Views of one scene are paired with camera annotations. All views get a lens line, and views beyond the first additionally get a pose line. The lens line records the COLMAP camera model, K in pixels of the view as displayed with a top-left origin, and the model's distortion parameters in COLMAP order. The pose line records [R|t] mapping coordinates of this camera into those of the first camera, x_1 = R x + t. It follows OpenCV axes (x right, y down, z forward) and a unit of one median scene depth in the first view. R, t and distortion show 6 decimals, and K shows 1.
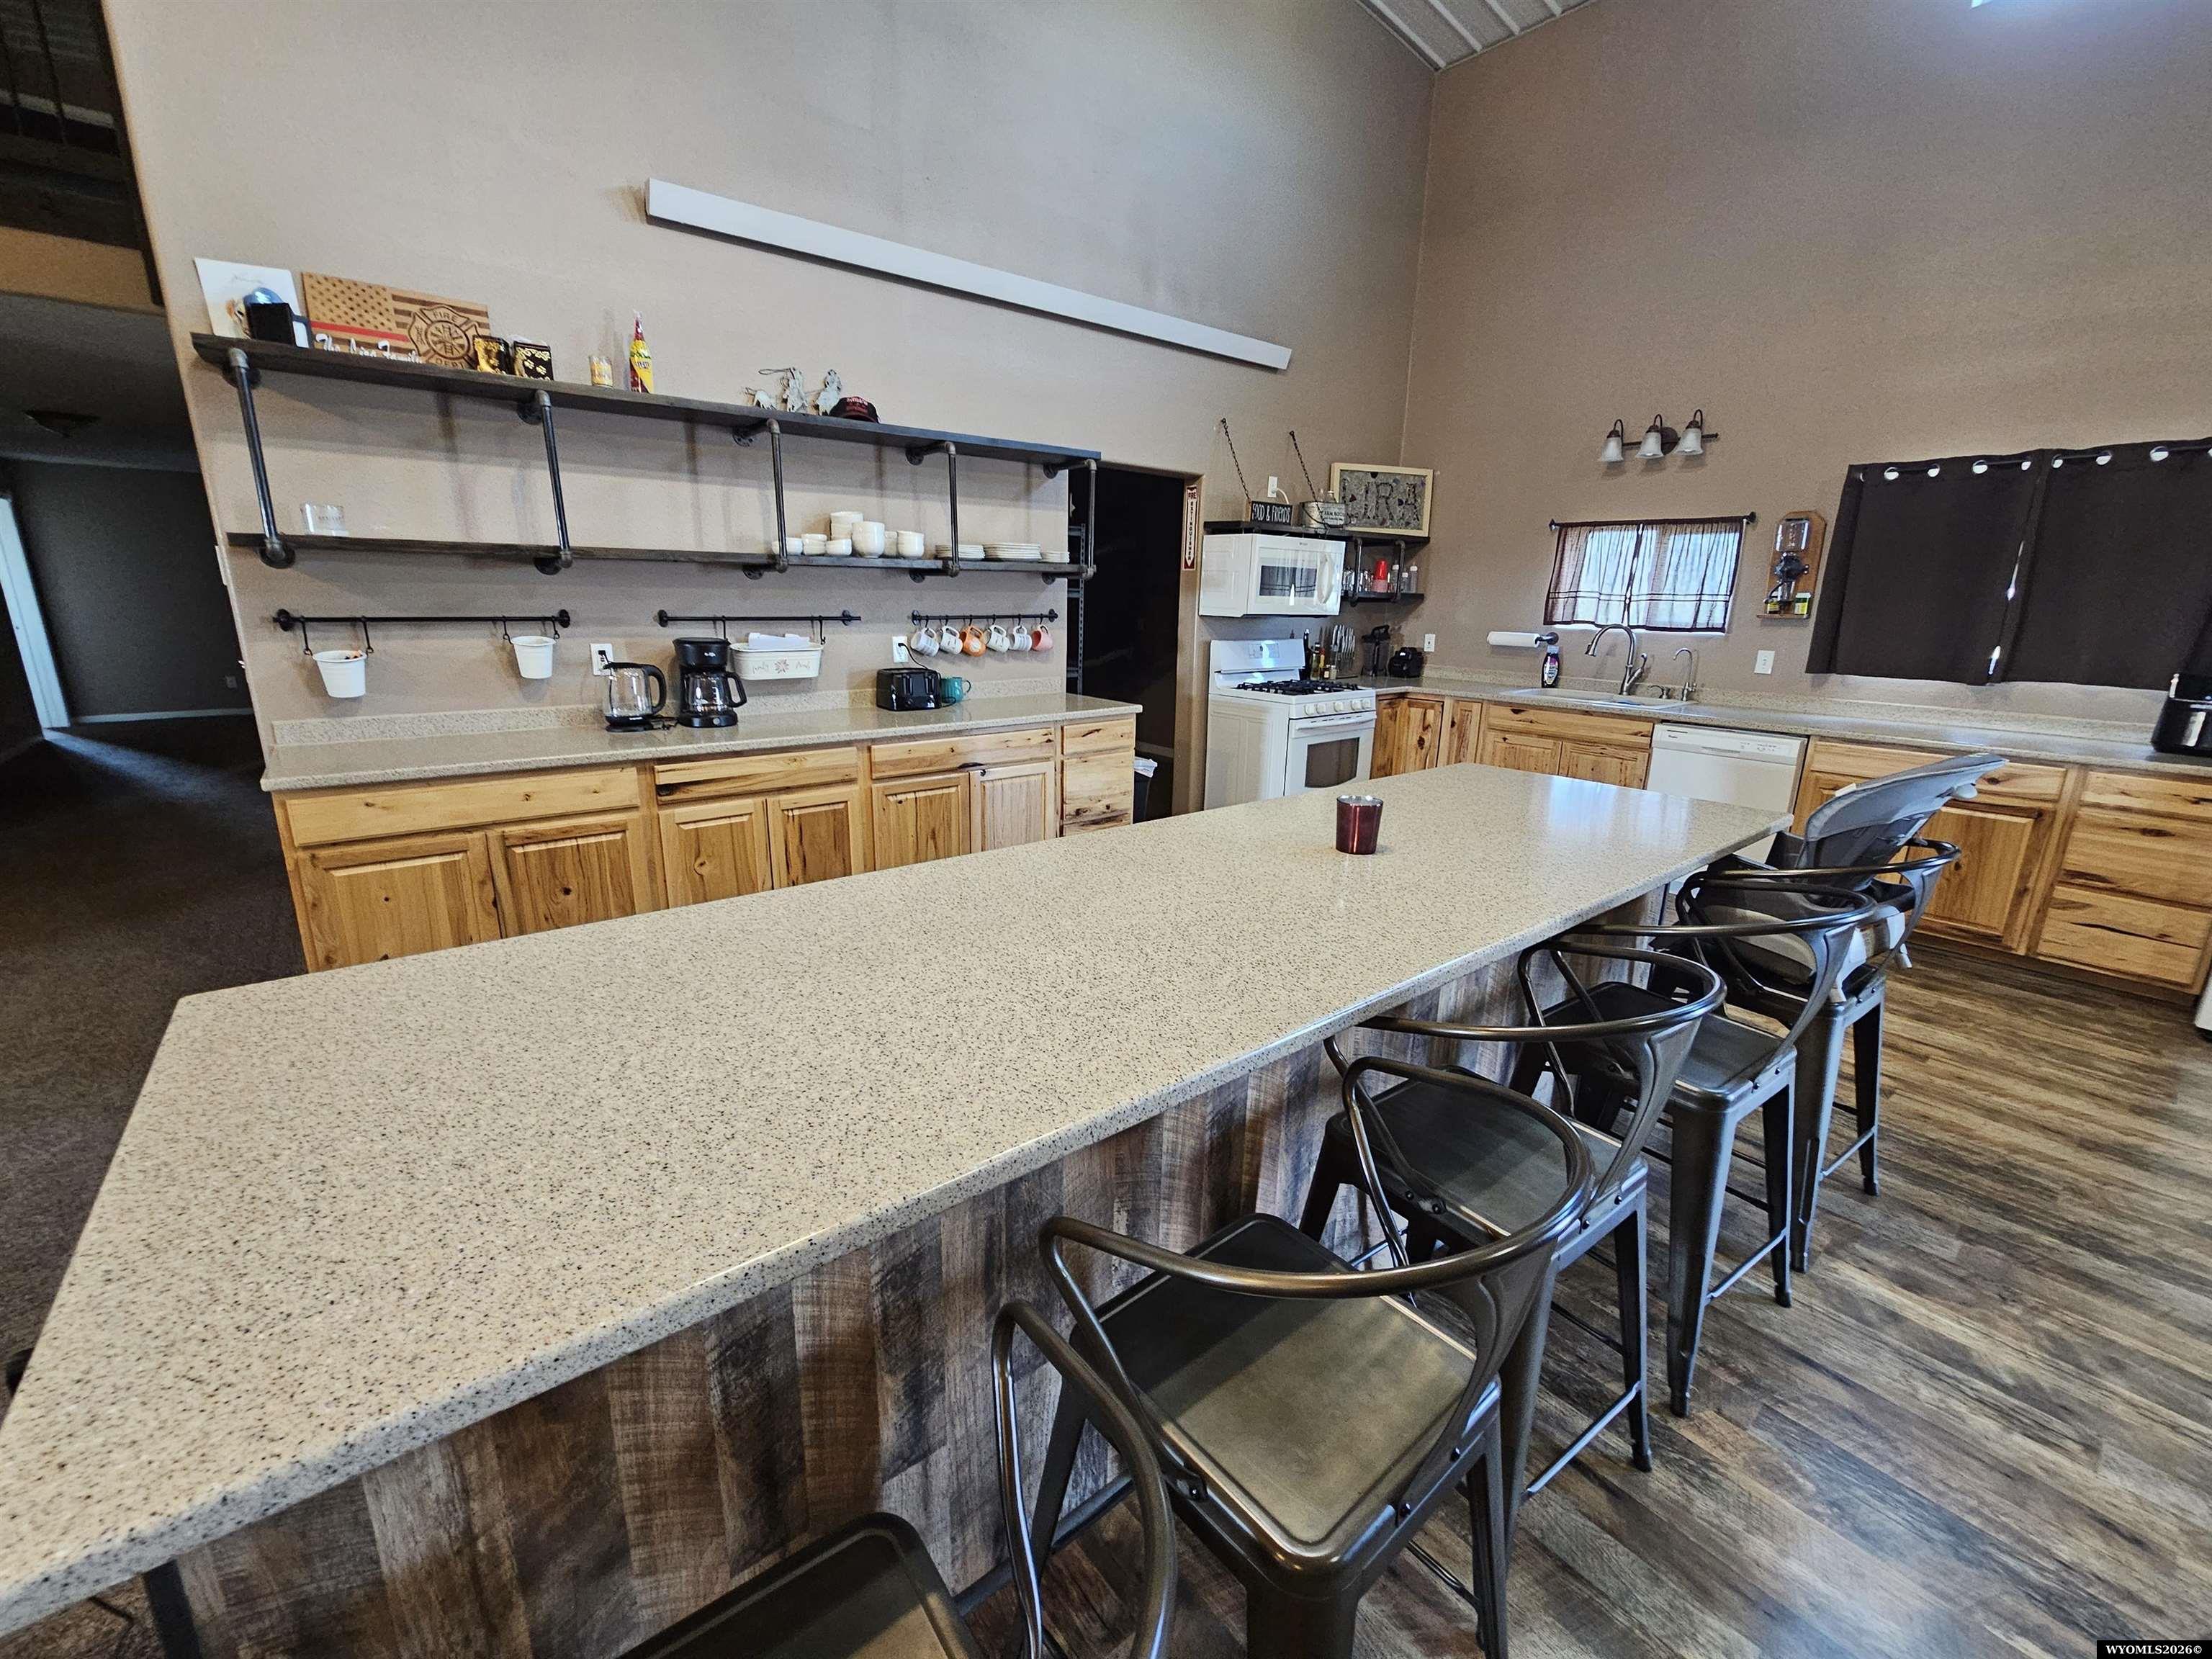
lens RADIAL K [[904.3, 0, 1101.5], [0, 904.3, 826.4], [0, 0, 1]] dist [-0.001877, 0.000665]
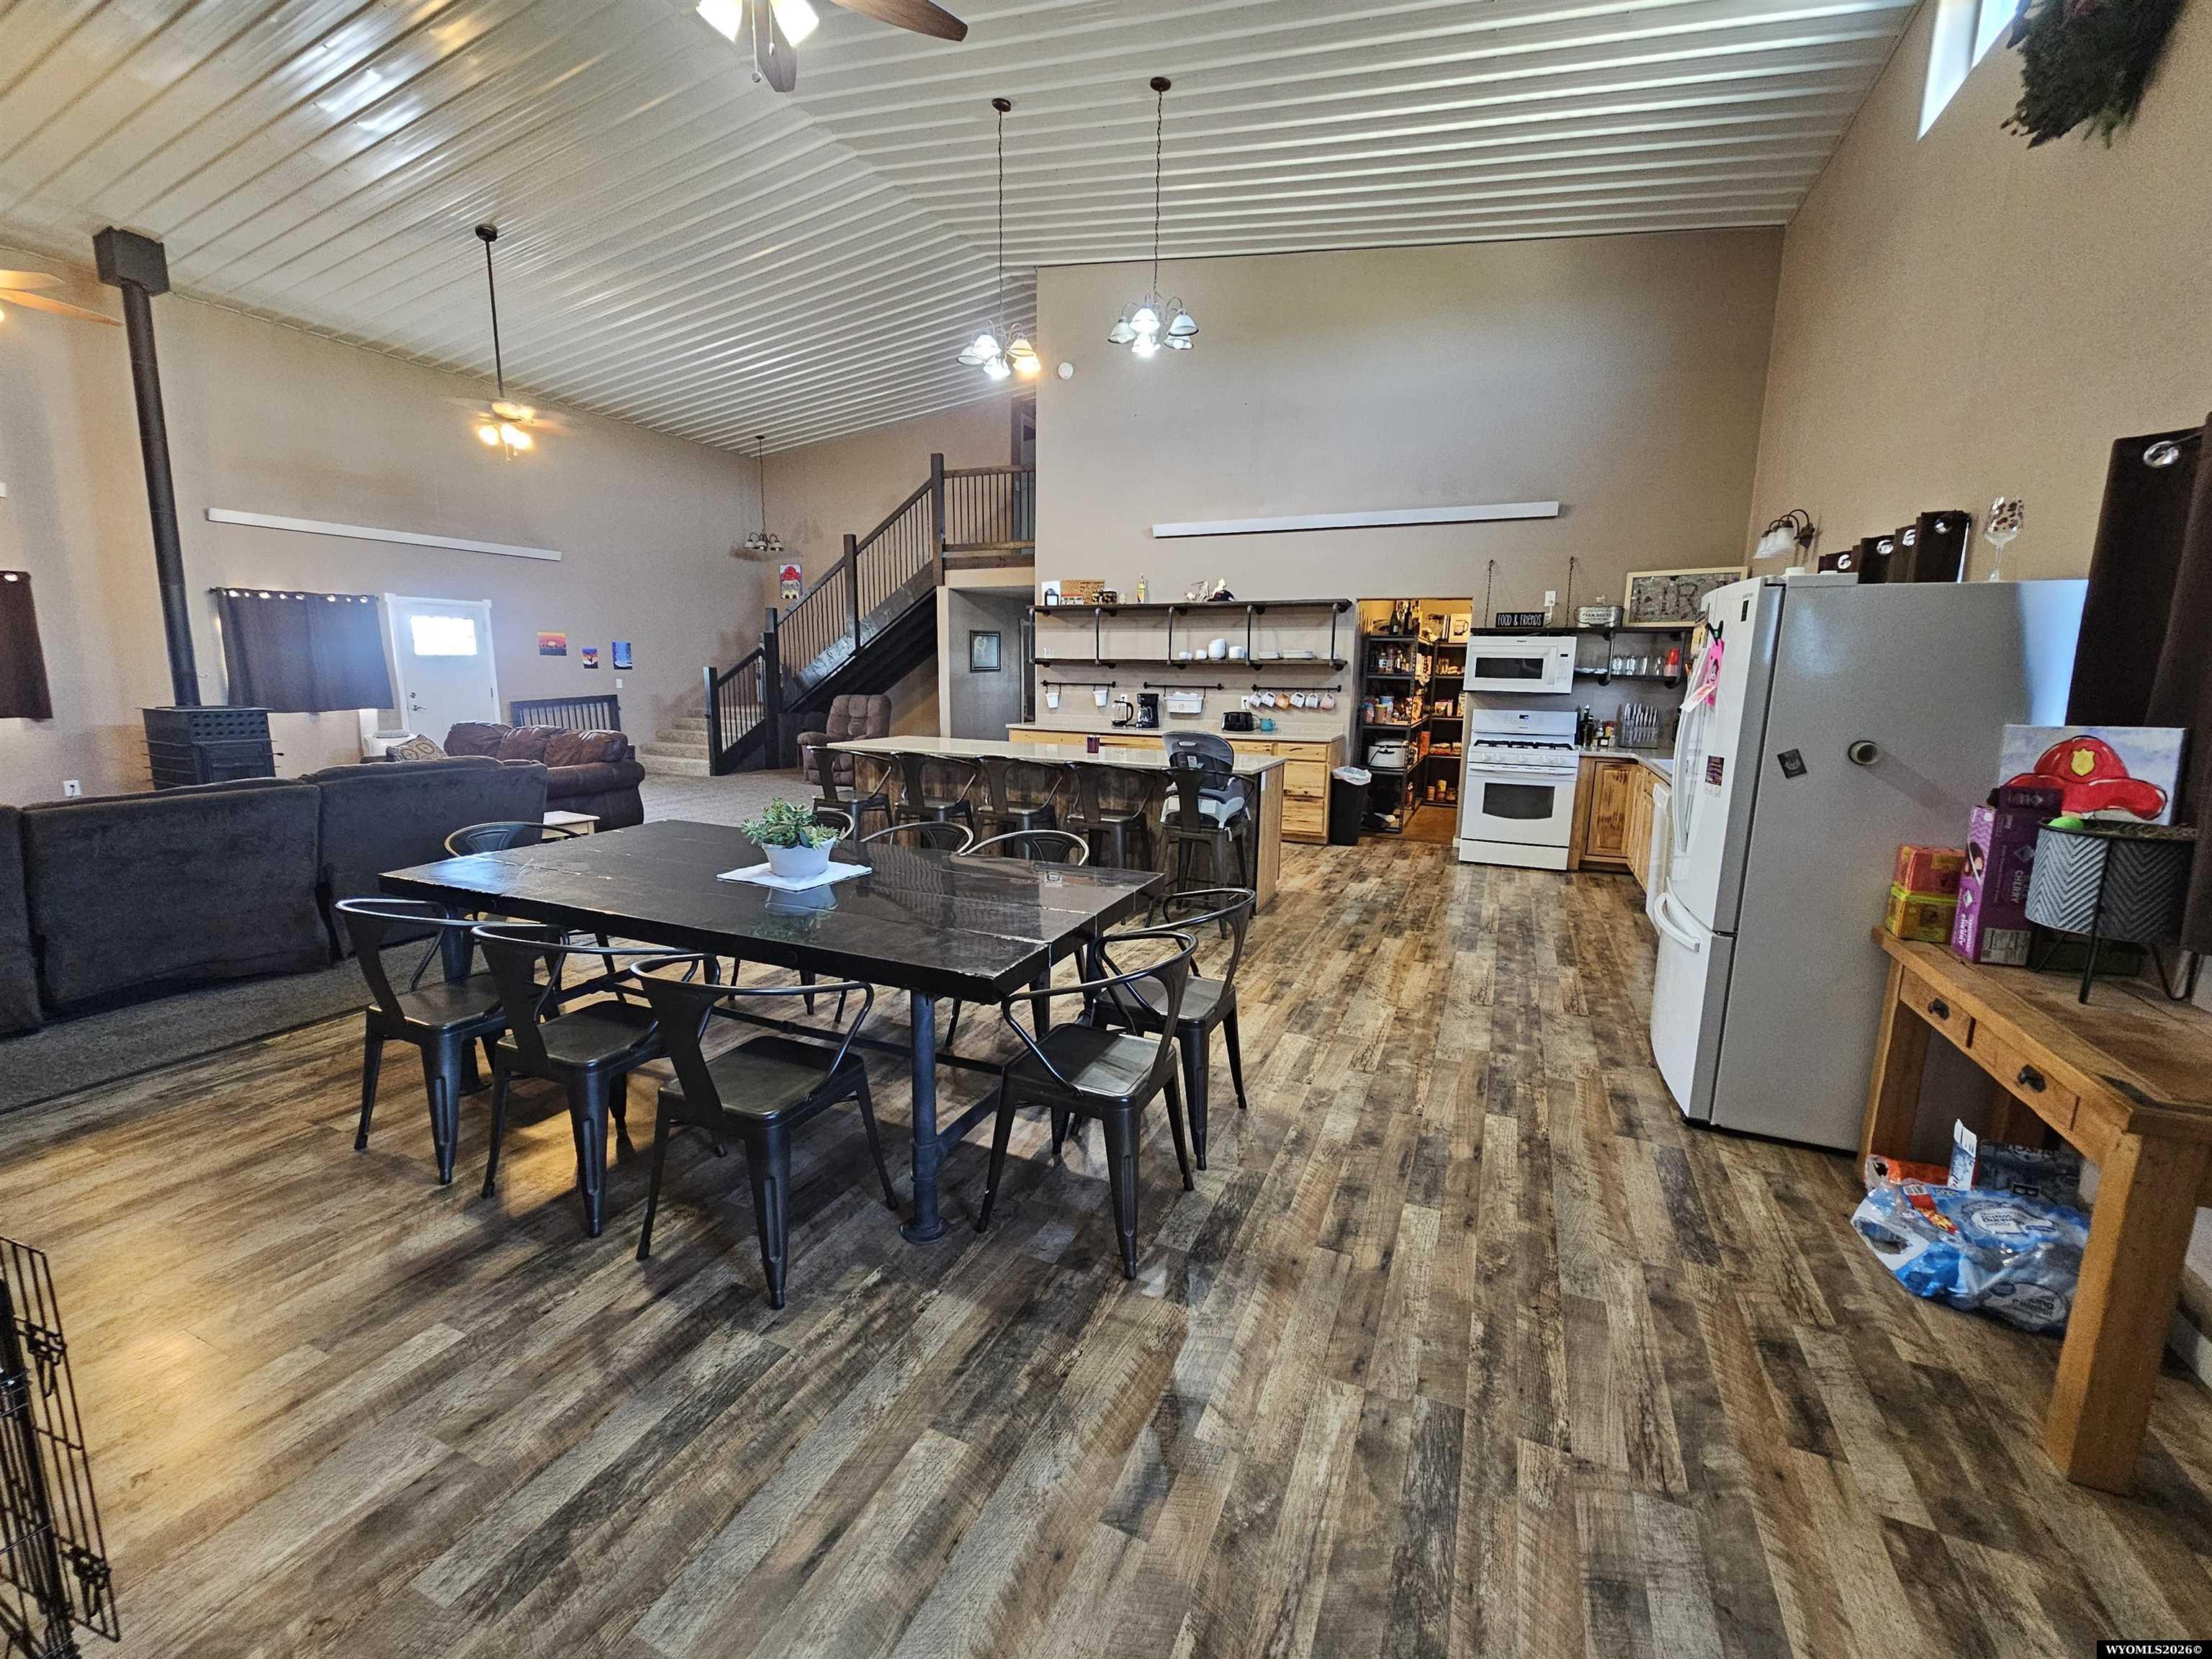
lens RADIAL K [[904.3, 0, 1101.5], [0, 904.3, 826.4], [0, 0, 1]] dist [-0.001877, 0.000665]
pose [[0.455596, 0.142265, -0.878745, 1.417723], [-0.228460, 0.972770, 0.039039, 0.067115], [0.860371, 0.182972, 0.475692, -0.190391]]
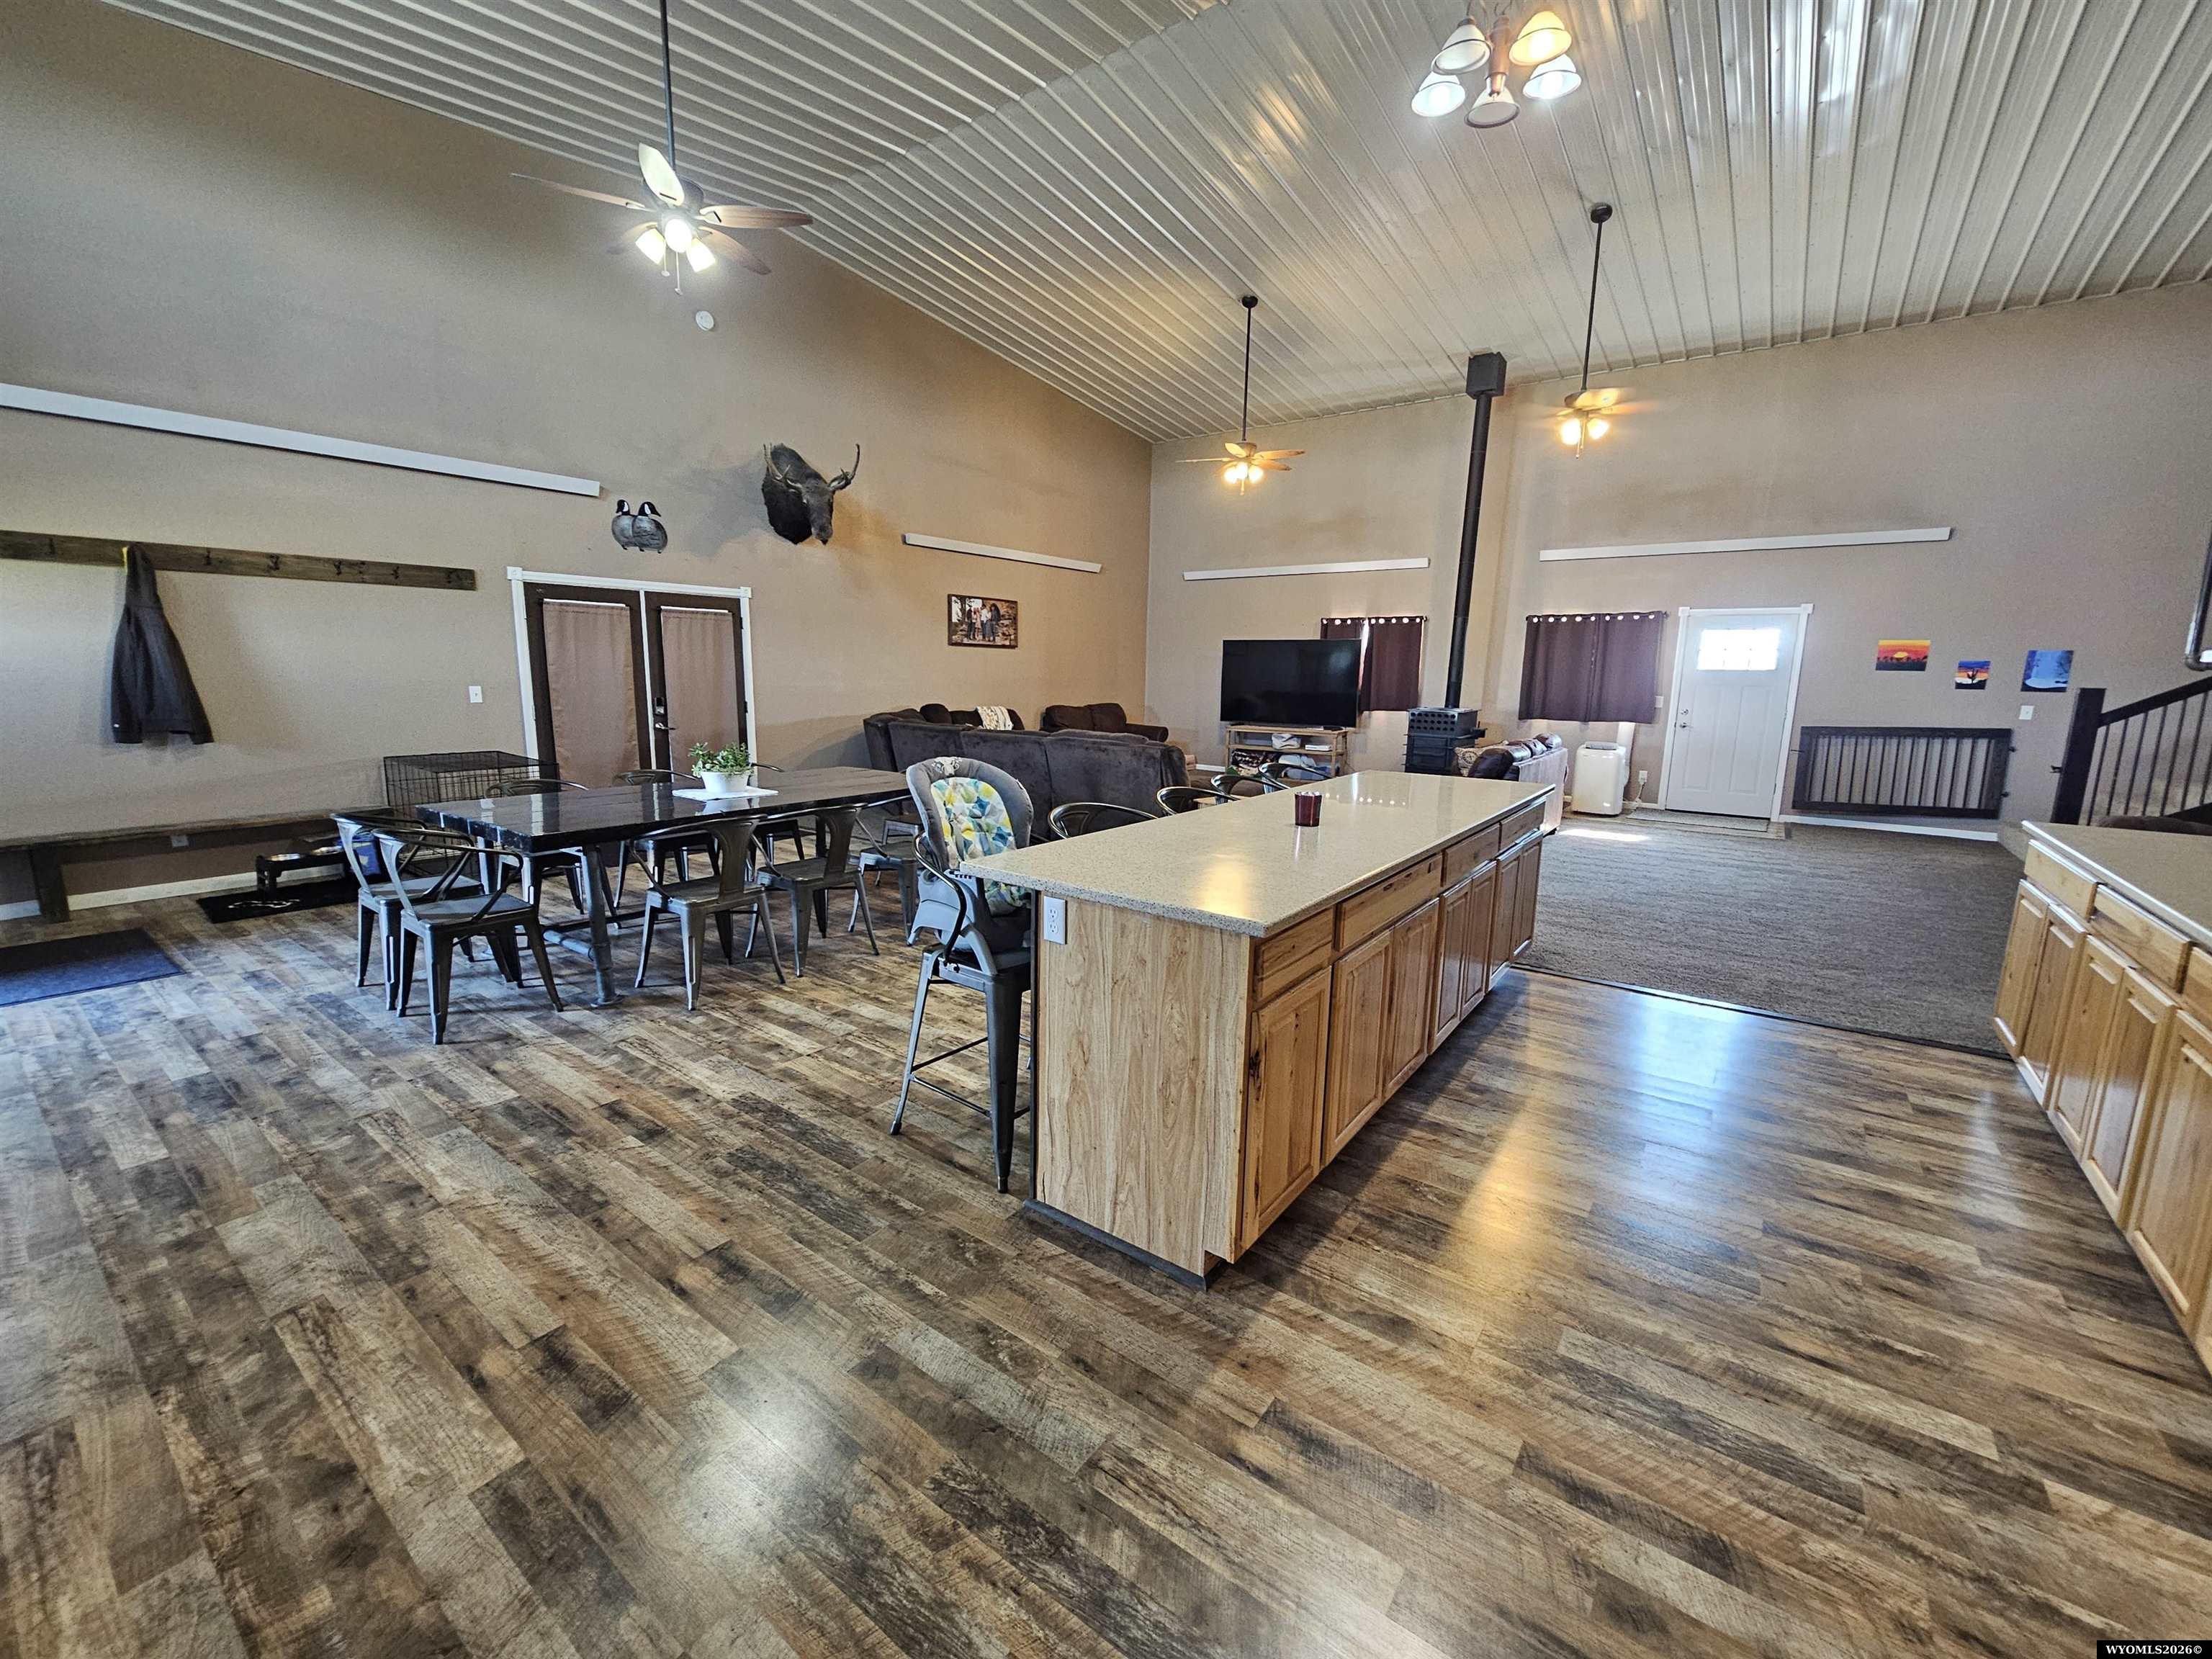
lens RADIAL K [[904.3, 0, 1101.5], [0, 904.3, 826.4], [0, 0, 1]] dist [-0.001877, 0.000665]
pose [[-0.966092, 0.010592, -0.257979, 0.484853], [-0.097795, 0.909704, 0.403577, -0.272007], [0.238959, 0.415122, -0.877822, 1.076064]]
